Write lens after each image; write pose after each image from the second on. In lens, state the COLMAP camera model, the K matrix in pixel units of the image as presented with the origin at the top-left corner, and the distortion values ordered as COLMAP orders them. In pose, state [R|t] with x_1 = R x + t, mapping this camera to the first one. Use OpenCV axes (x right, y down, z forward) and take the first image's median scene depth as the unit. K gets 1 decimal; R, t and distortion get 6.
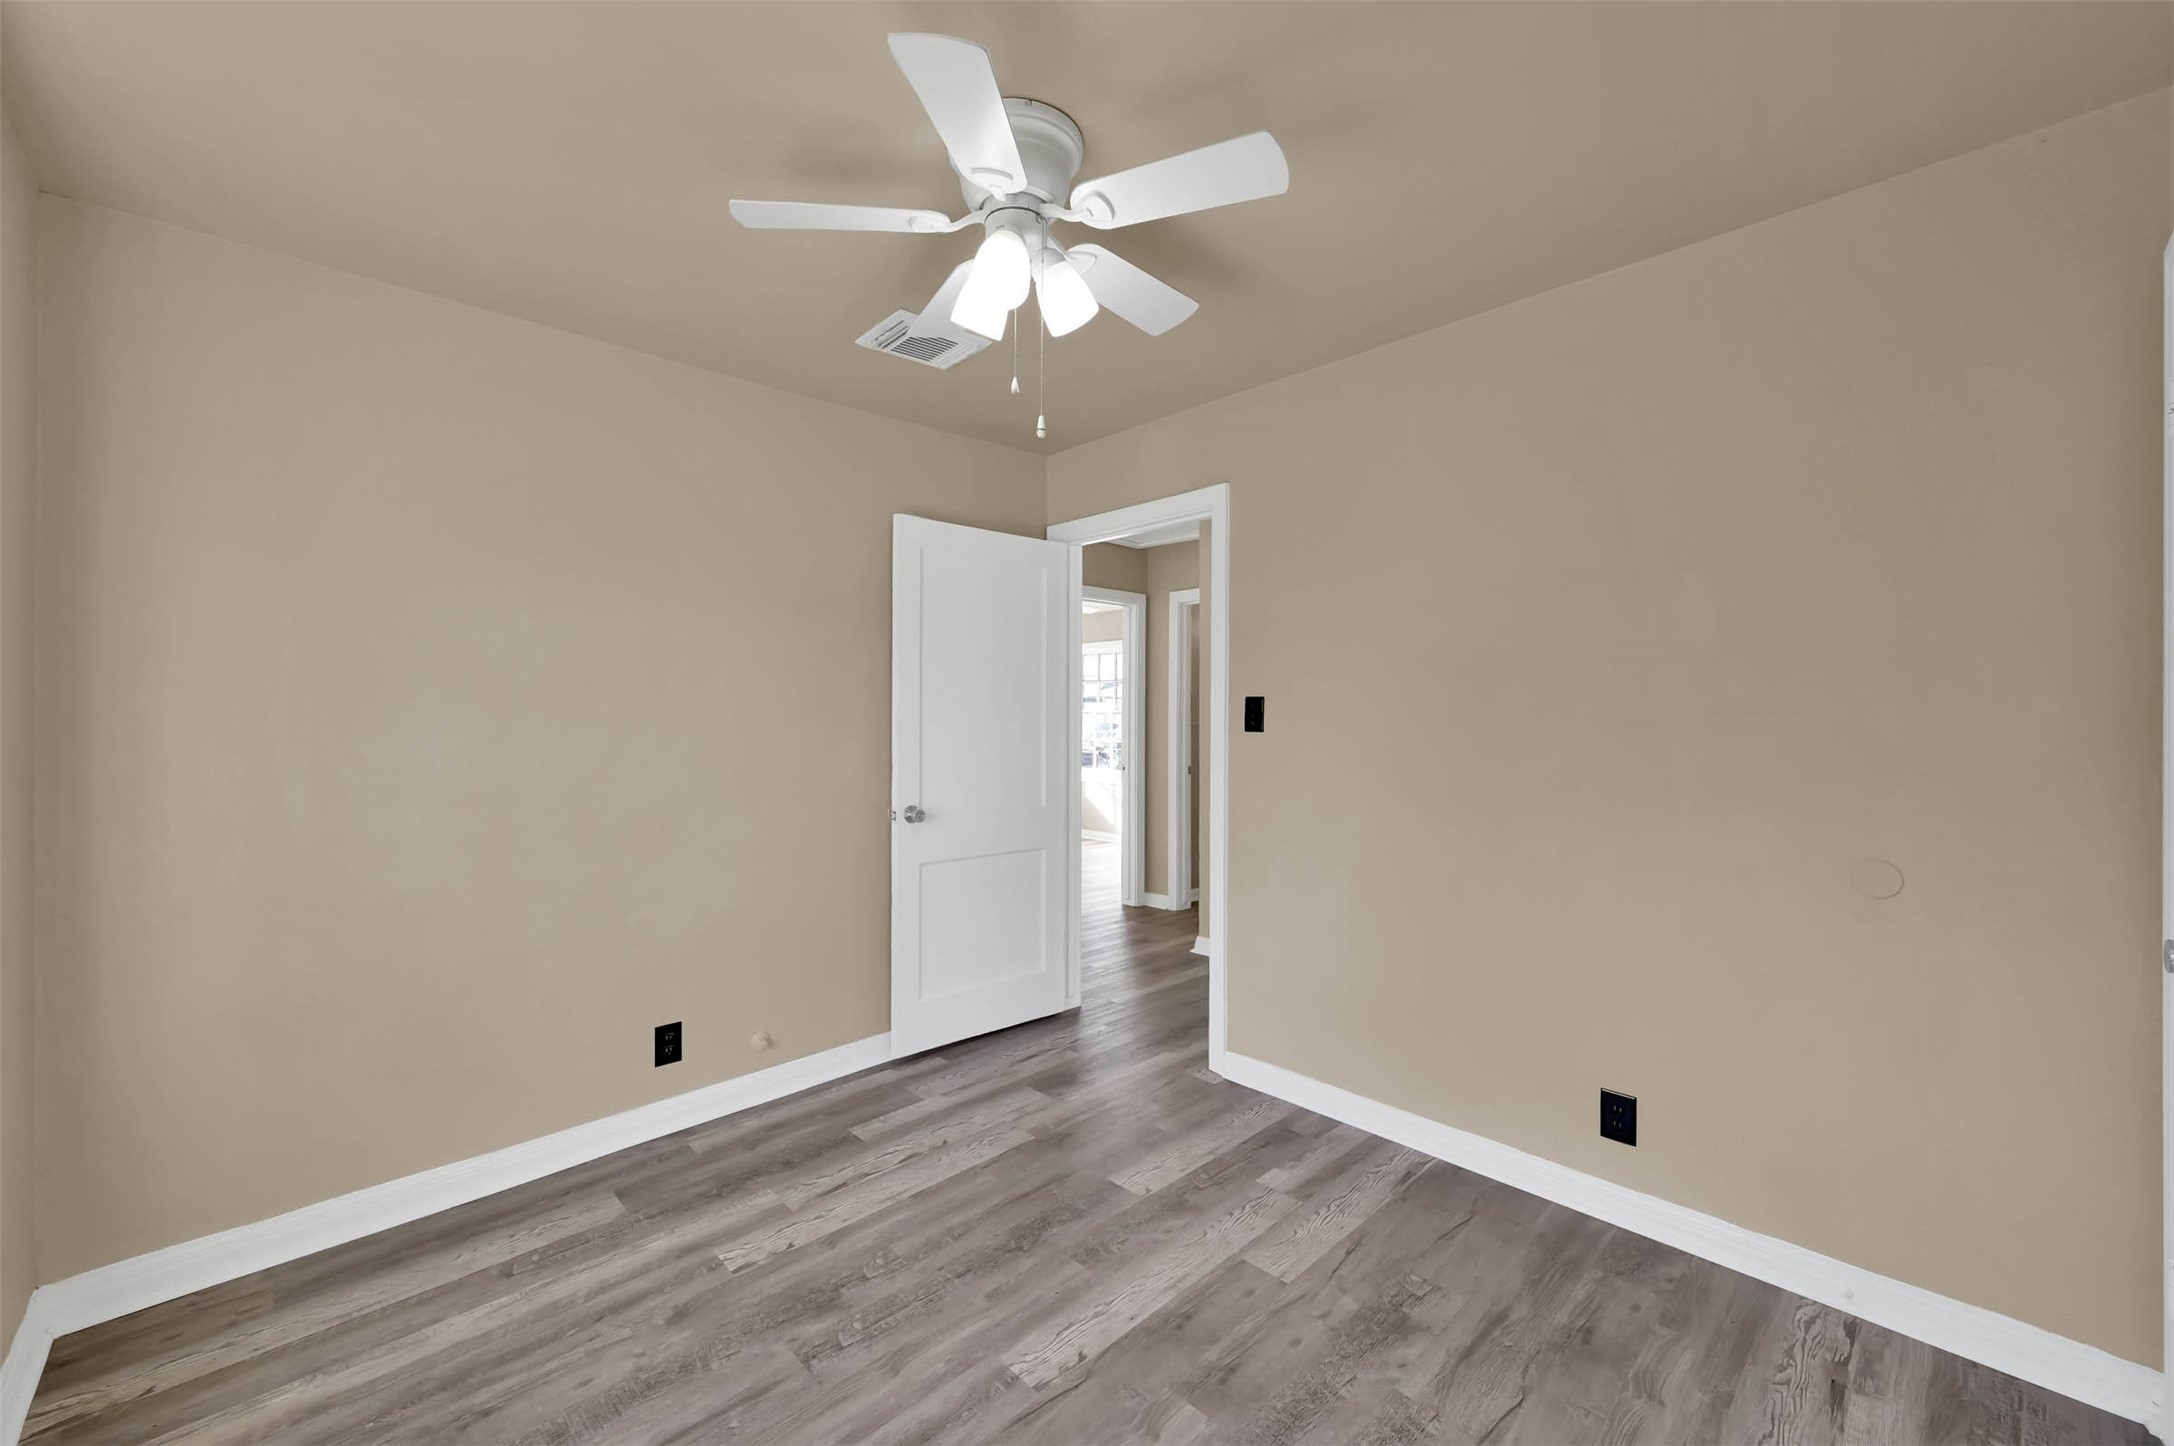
lens RADIAL K [[856.1, 0, 1083.5], [0, 856.1, 717.0], [0, 0, 1]] dist [-0.000970, 0.000401]
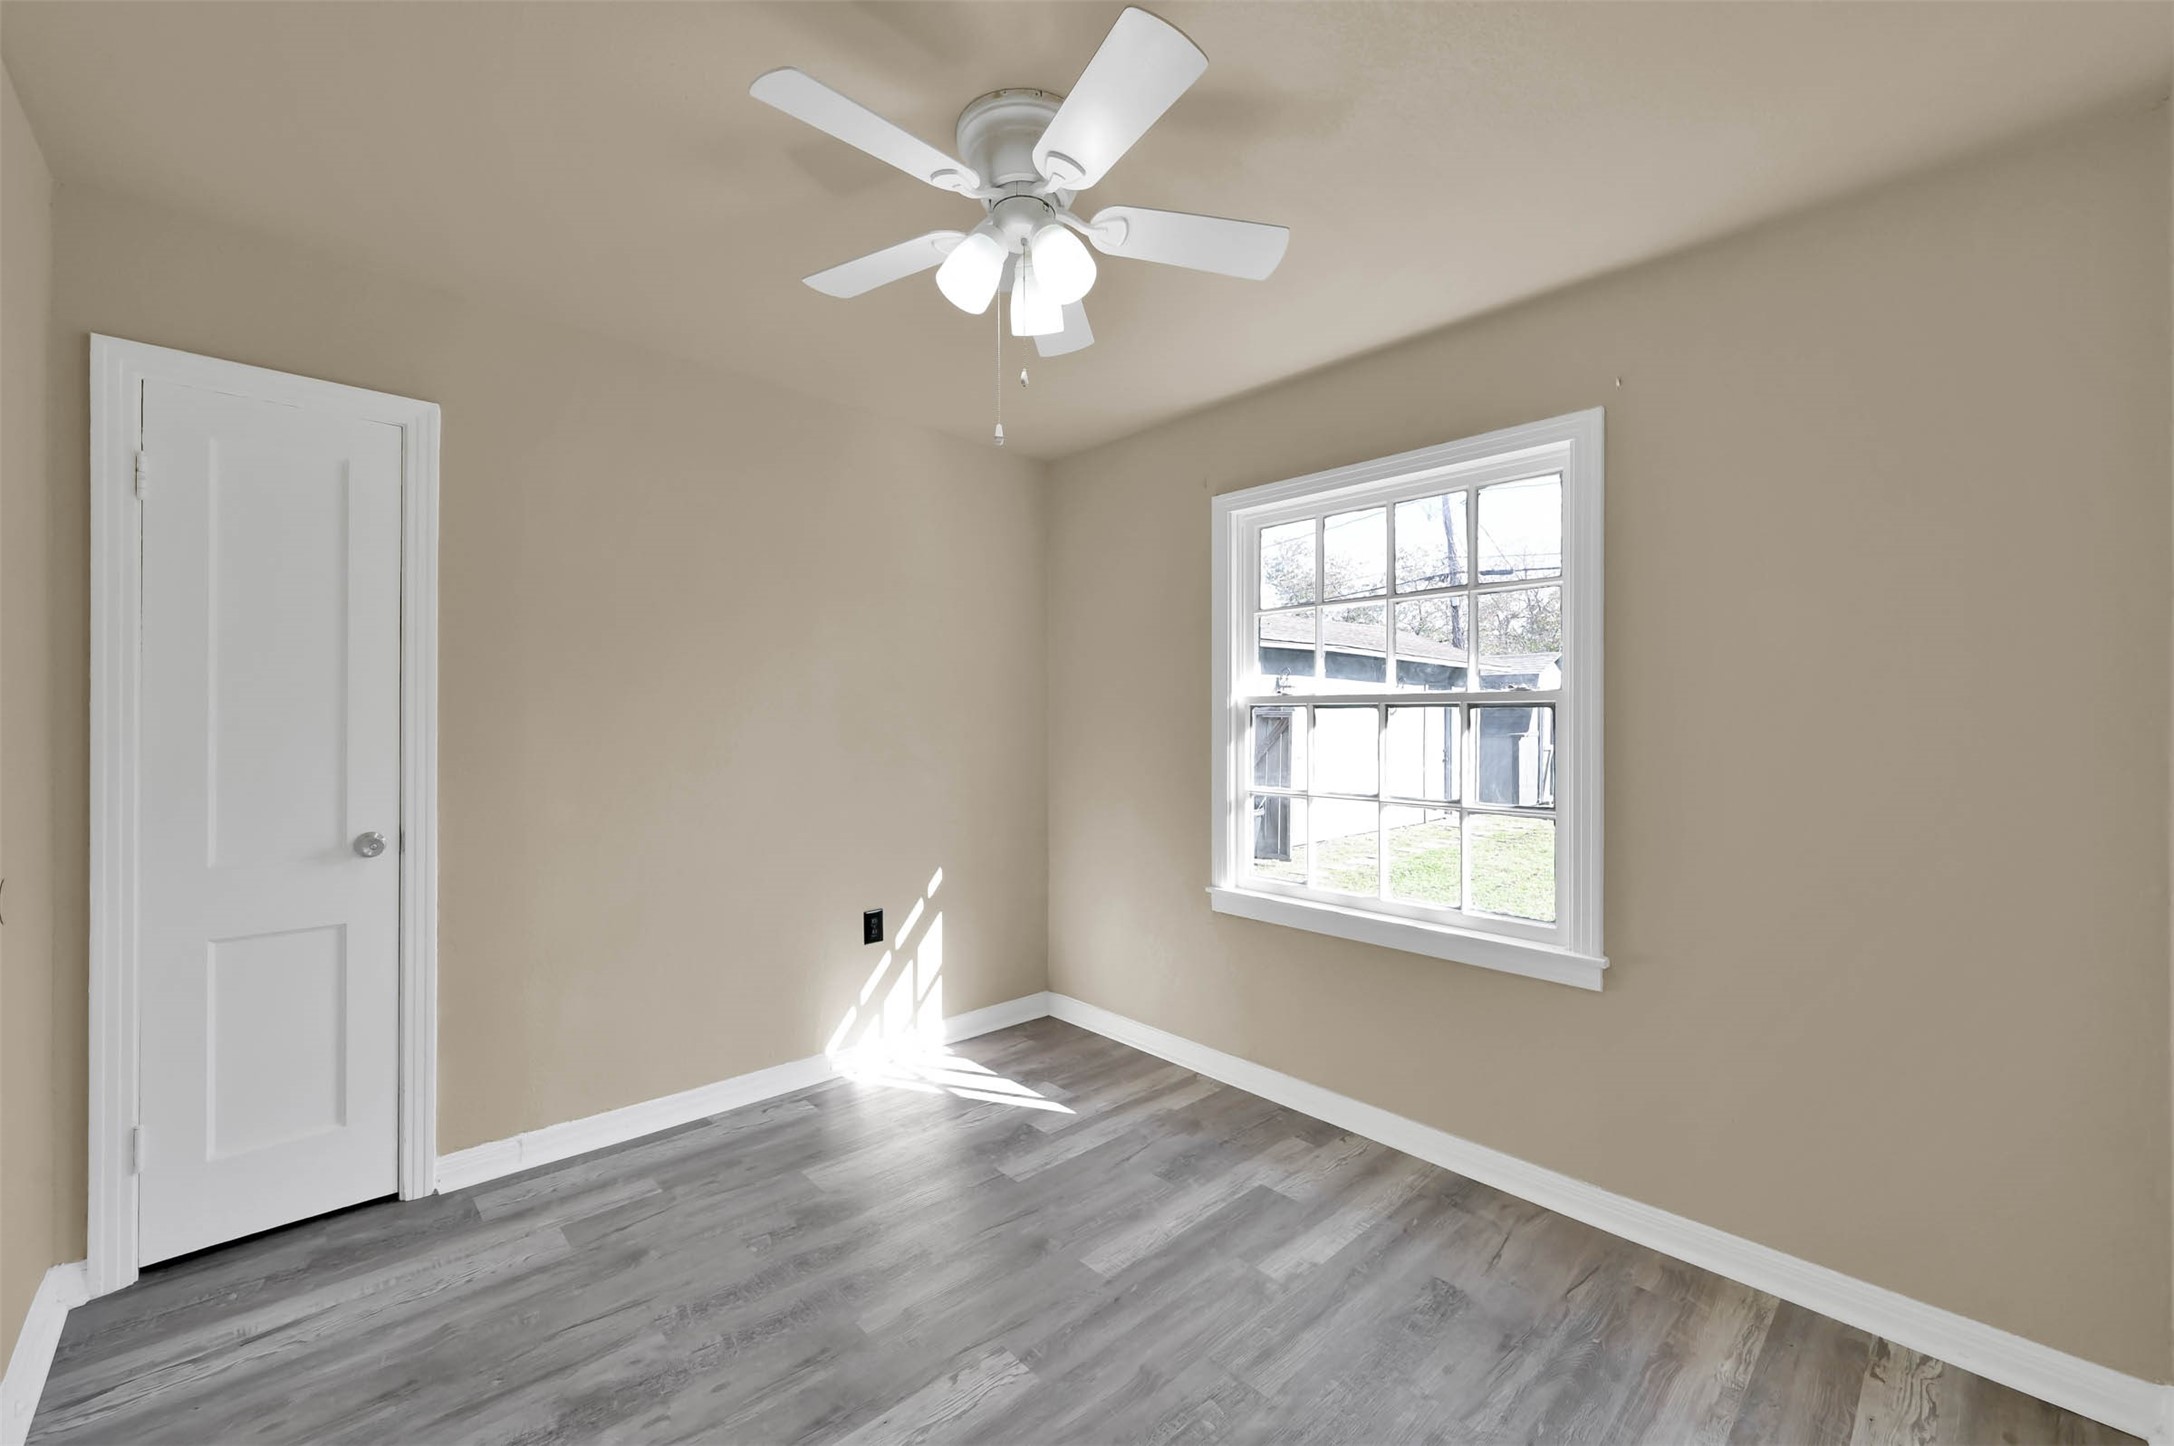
lens RADIAL K [[856.1, 0, 1083.5], [0, 856.1, 717.0], [0, 0, 1]] dist [-0.000970, 0.000401]
pose [[-0.999970, -0.000801, 0.007742, -0.155555], [-0.000822, 0.999996, -0.002620, 0.008791], [-0.007740, -0.002626, -0.999967, 1.981305]]
